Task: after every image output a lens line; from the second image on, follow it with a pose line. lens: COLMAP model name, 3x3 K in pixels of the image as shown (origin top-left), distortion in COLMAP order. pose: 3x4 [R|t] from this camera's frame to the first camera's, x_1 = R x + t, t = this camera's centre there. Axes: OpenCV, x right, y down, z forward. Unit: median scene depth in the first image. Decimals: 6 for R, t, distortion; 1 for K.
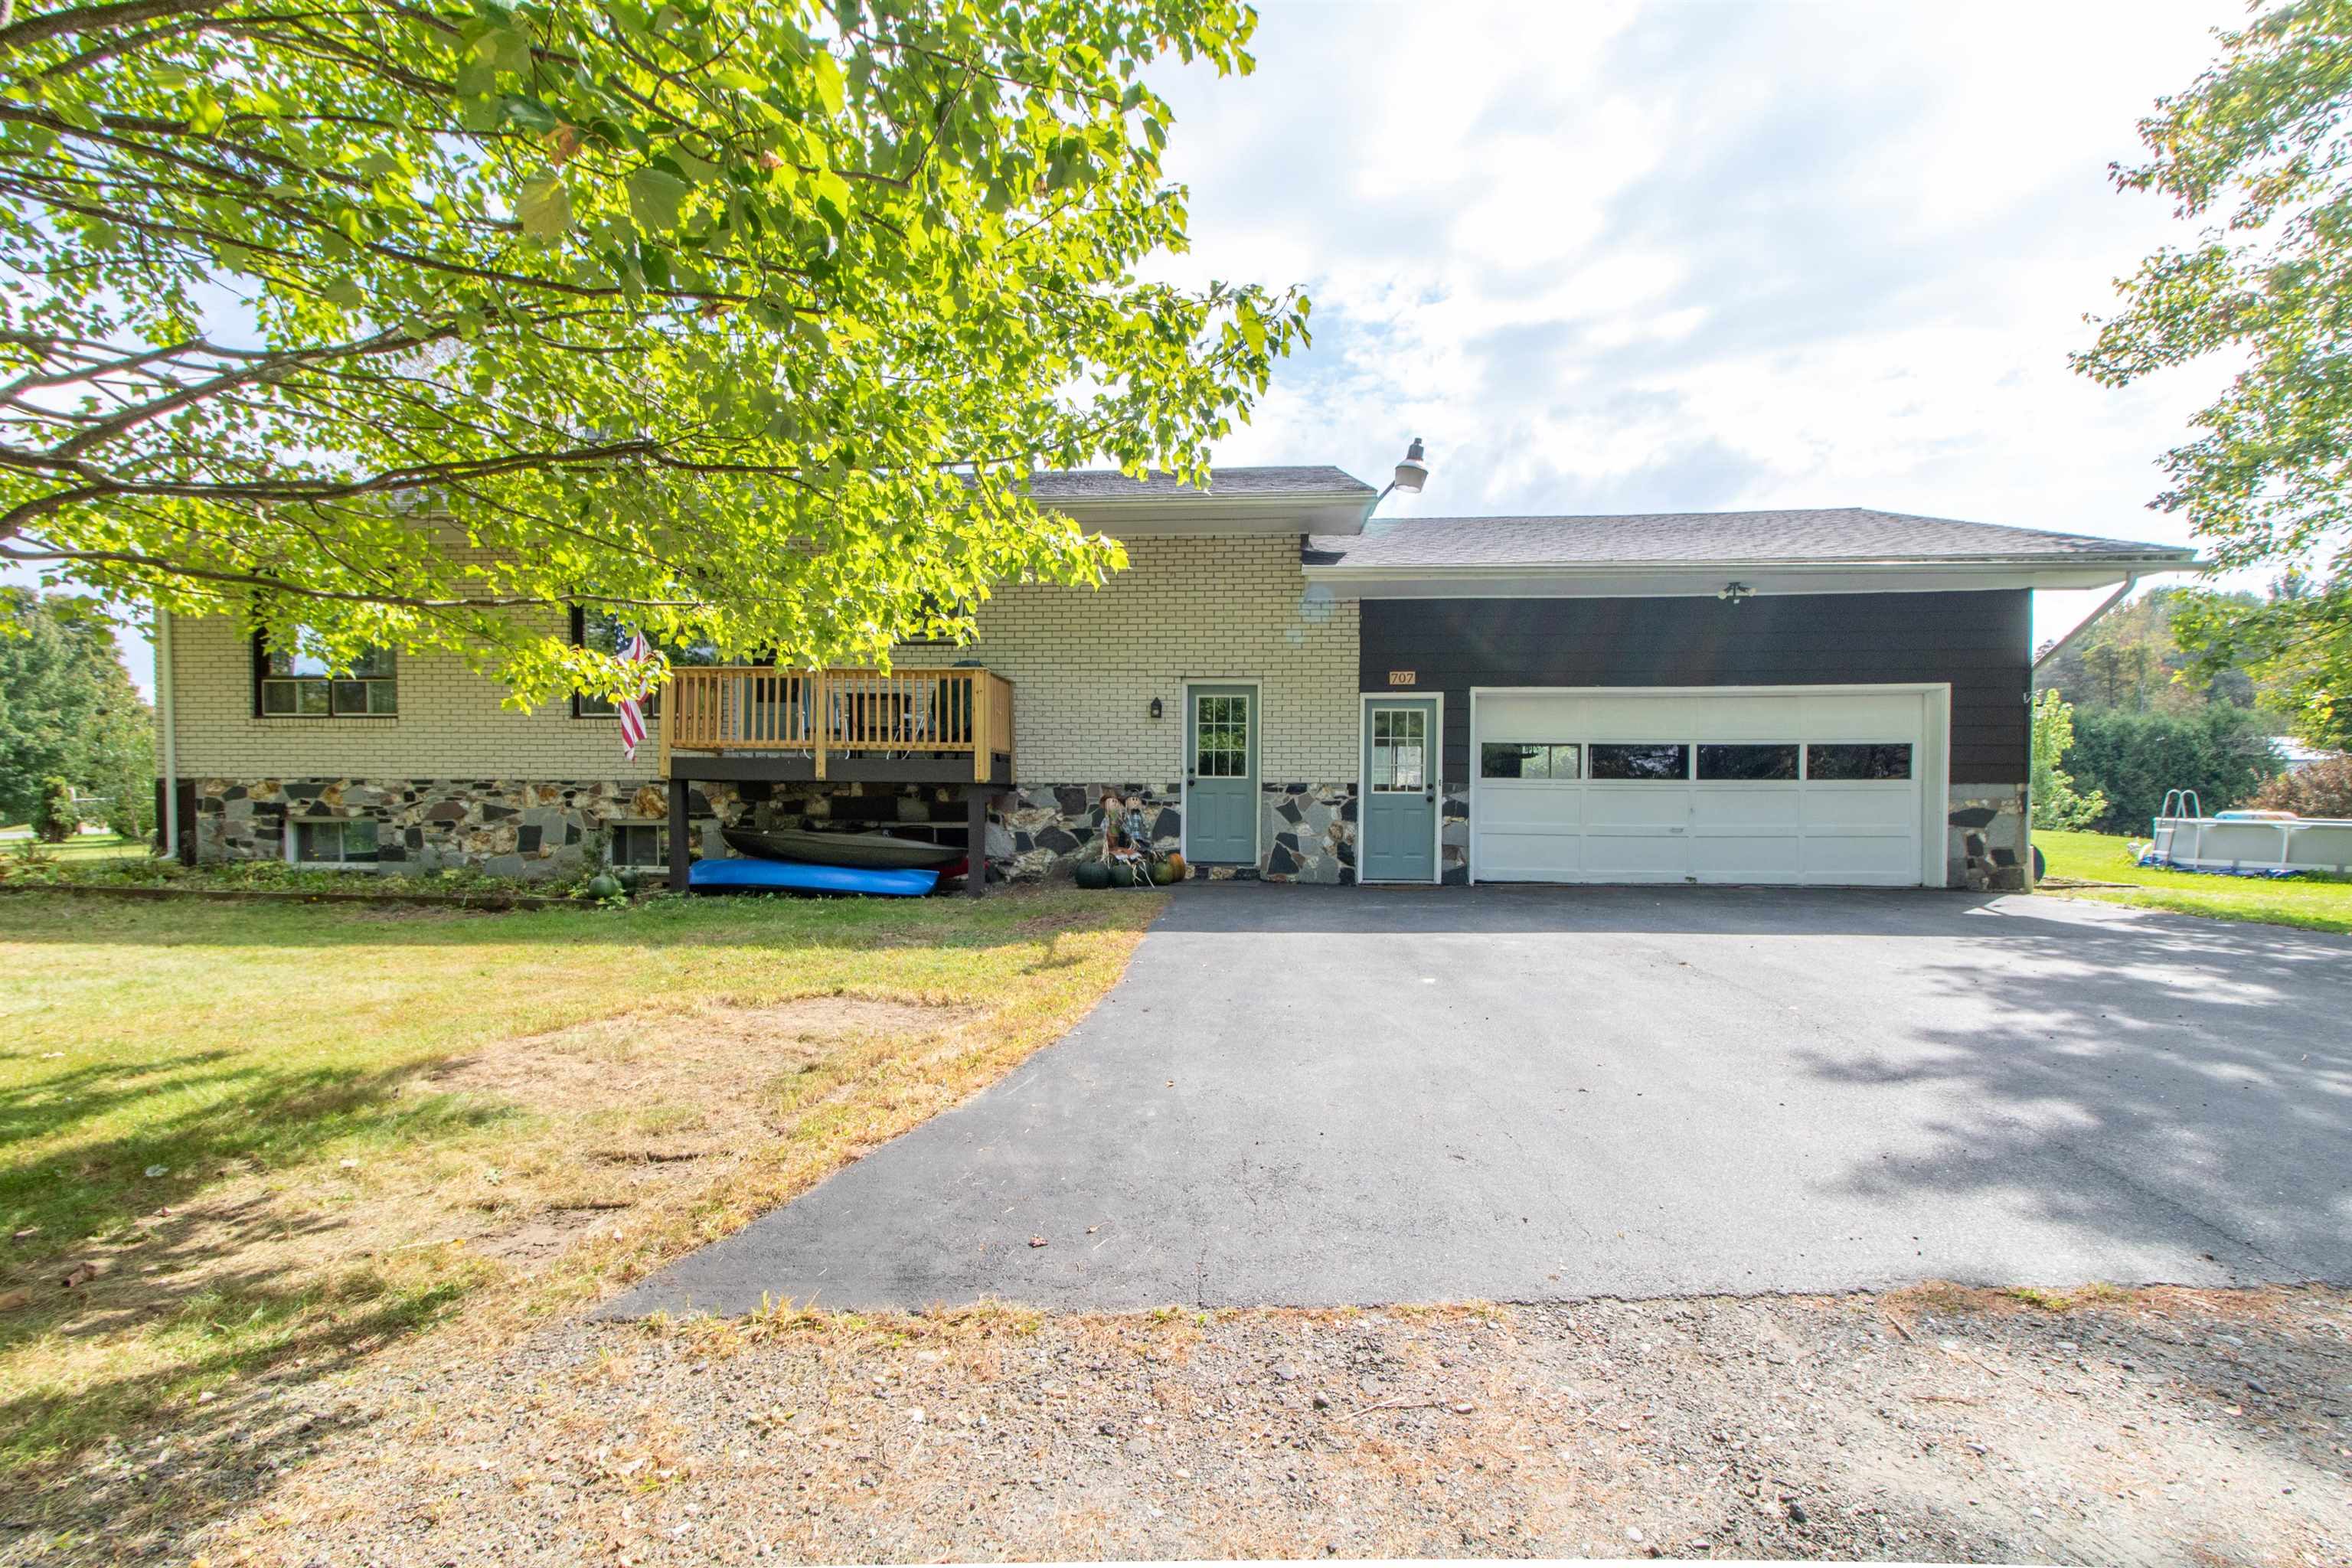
lens RADIAL K [[1071.7, 0, 1173.3], [0, 1071.7, 820.2], [0, 0, 1]] dist [0.001659, 0.000253]
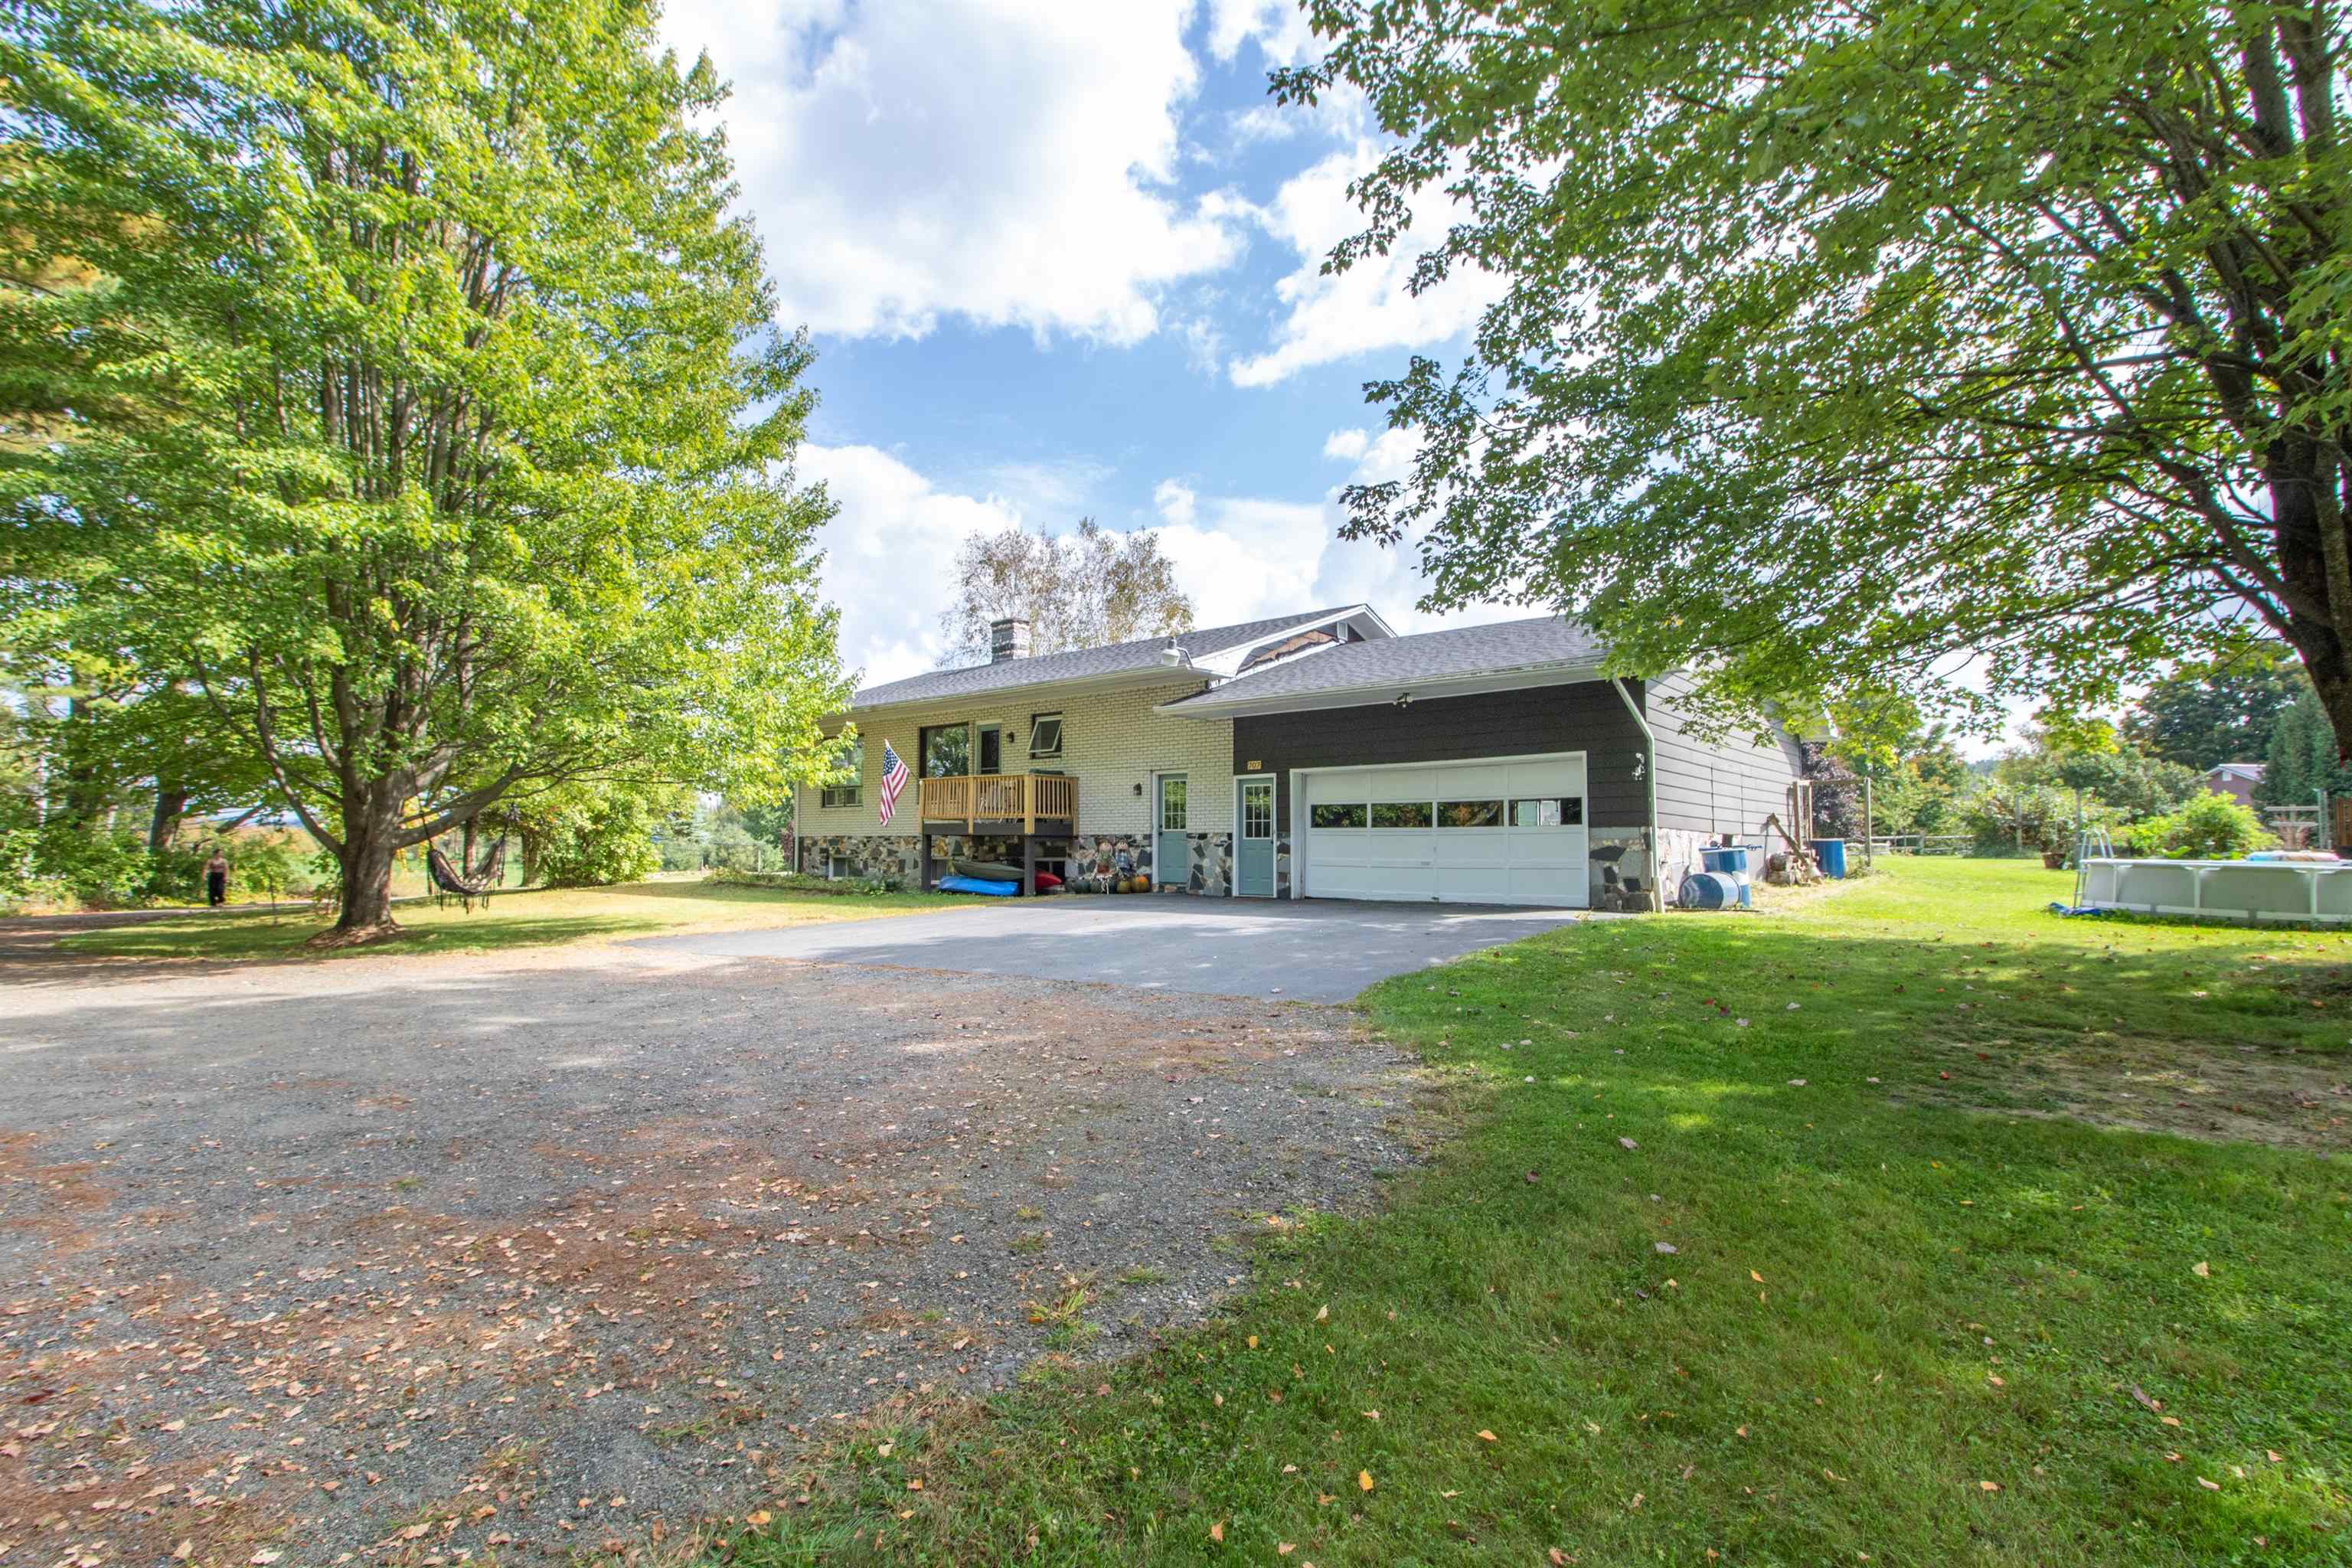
lens RADIAL K [[1060.9, 0, 1194.8], [0, 1060.9, 780.8], [0, 0, 1]] dist [-0.003359, 0.000816]
pose [[0.822433, -0.039838, -0.567466, 1.006228], [-0.010420, 0.996322, -0.085047, 0.022817], [0.568767, 0.075858, 0.818993, -0.316204]]
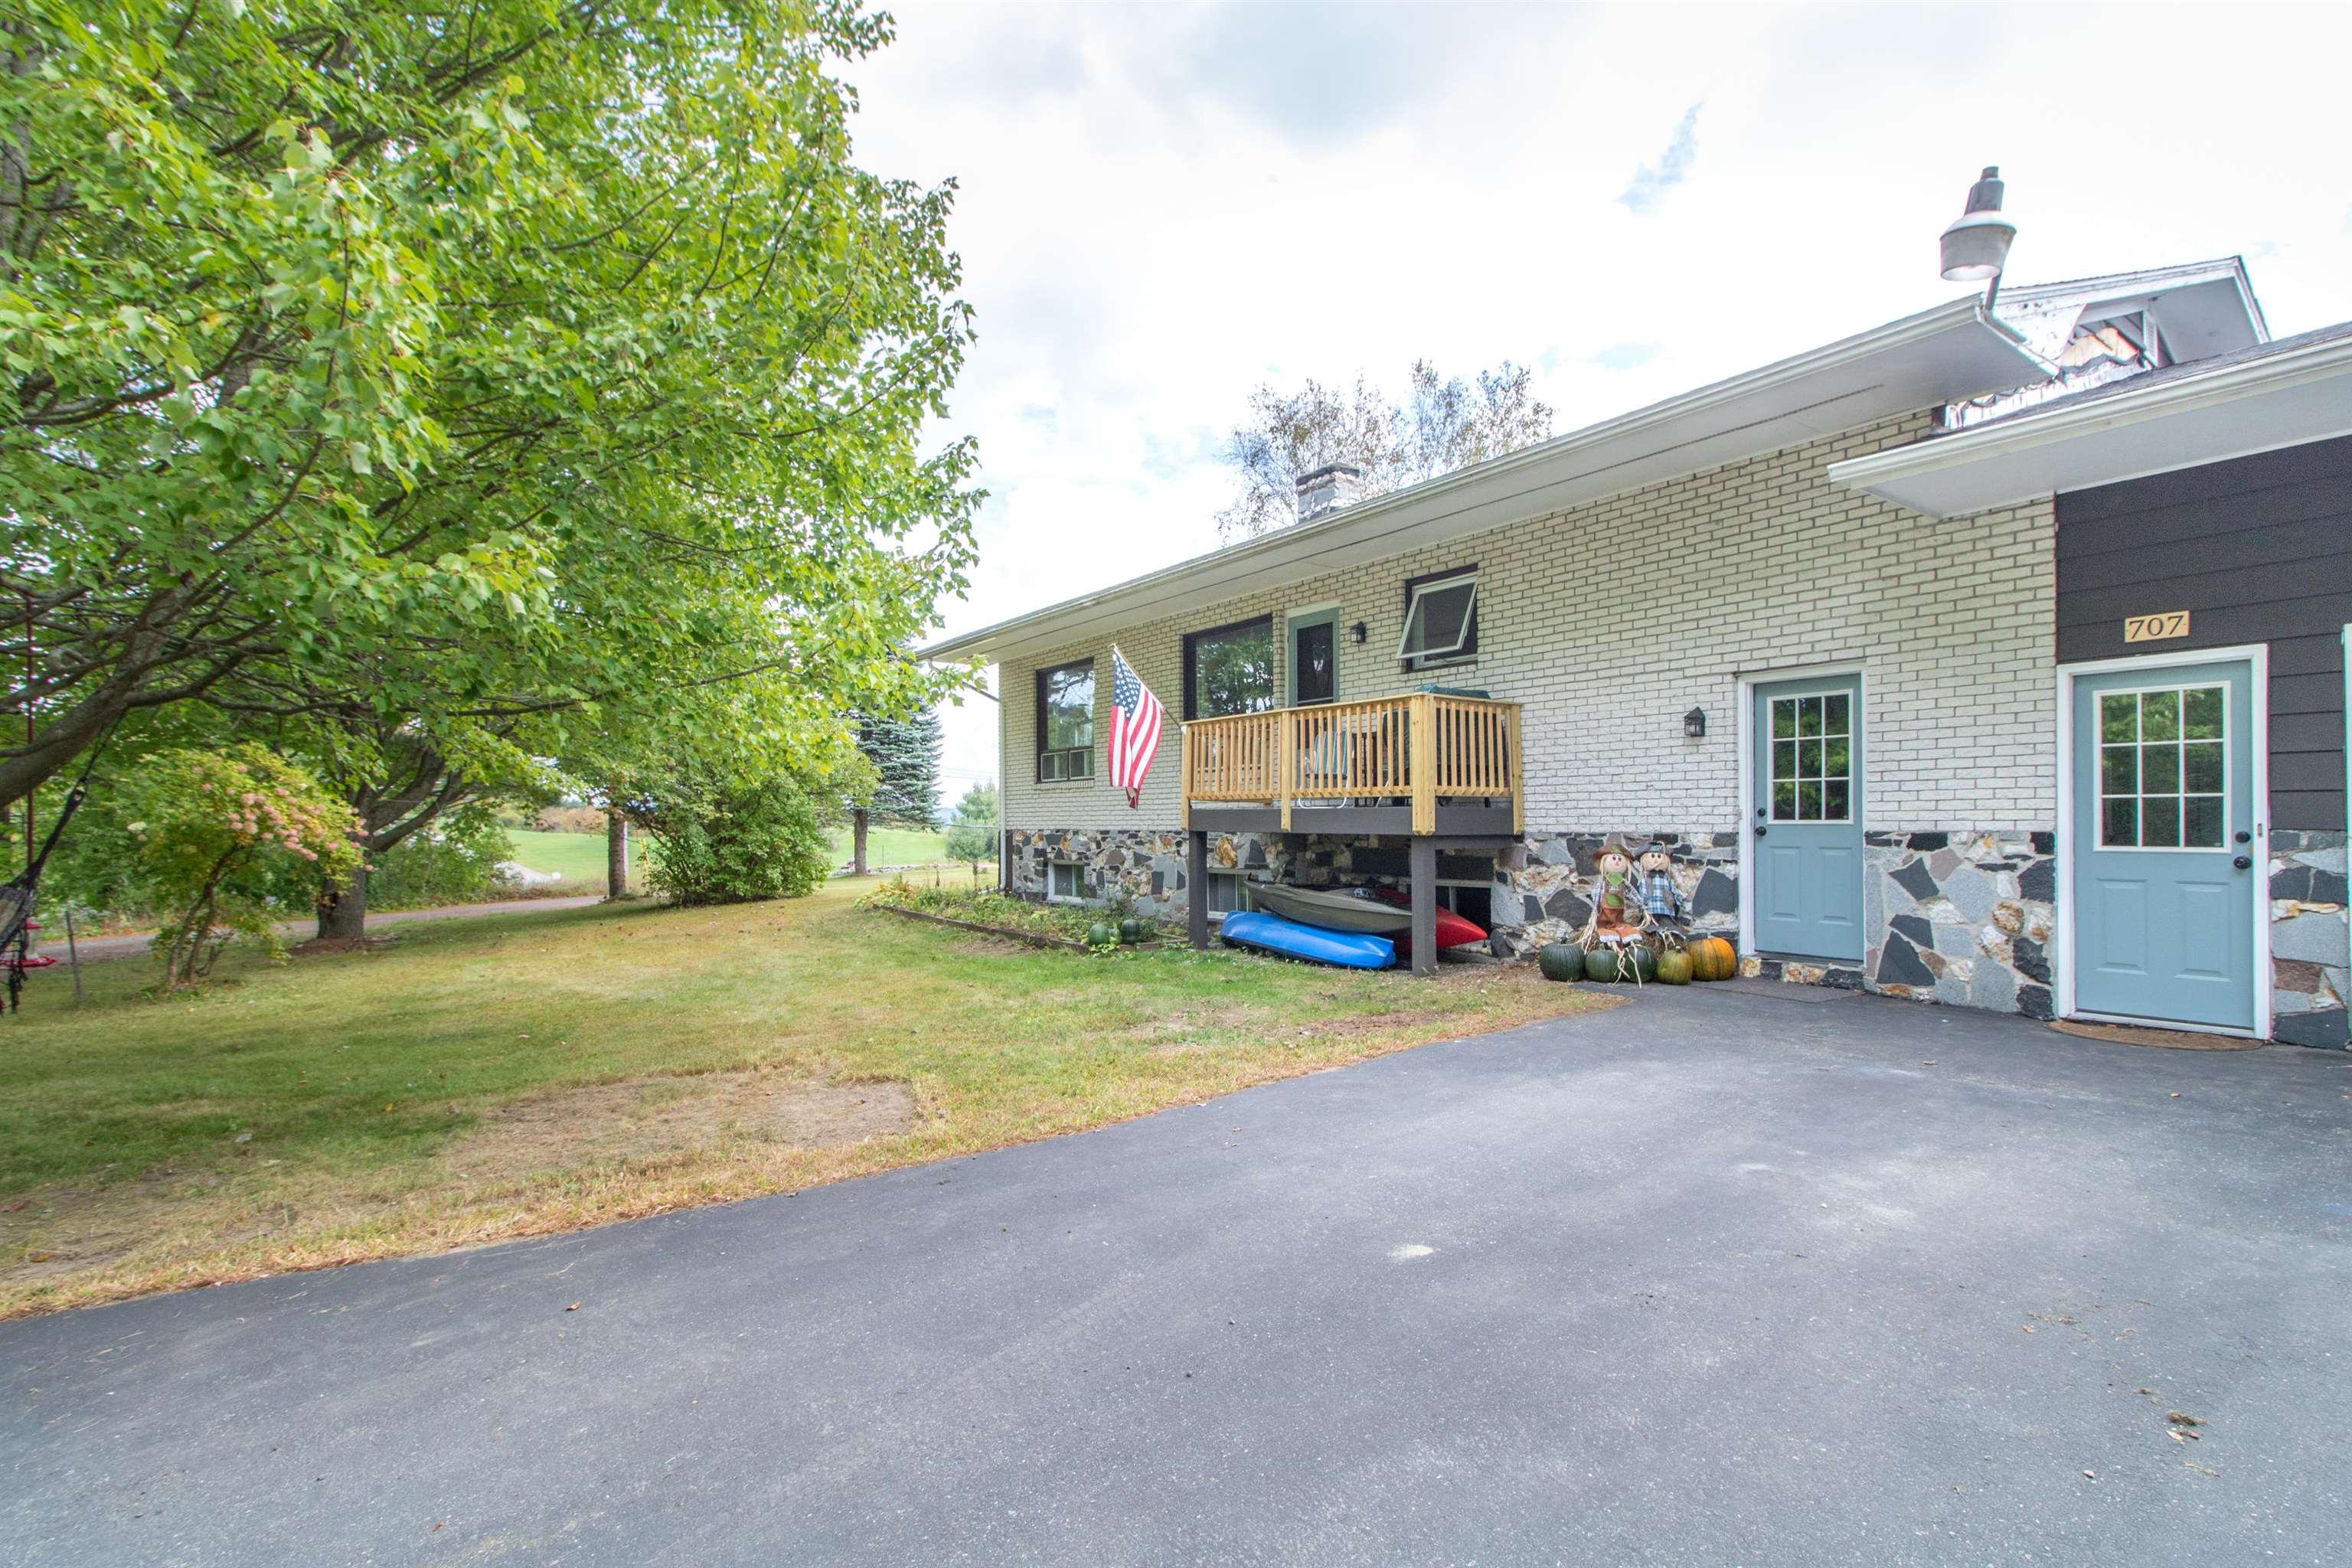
lens RADIAL K [[1083.2, 0, 1208.0], [0, 1083.2, 819.4], [0, 0, 1]] dist [0.003292, 0.000676]
pose [[0.659173, -0.012312, -0.751891, 0.299242], [-0.011601, 0.999580, -0.026539, -0.020861], [0.751902, 0.026216, 0.658753, 0.311961]]
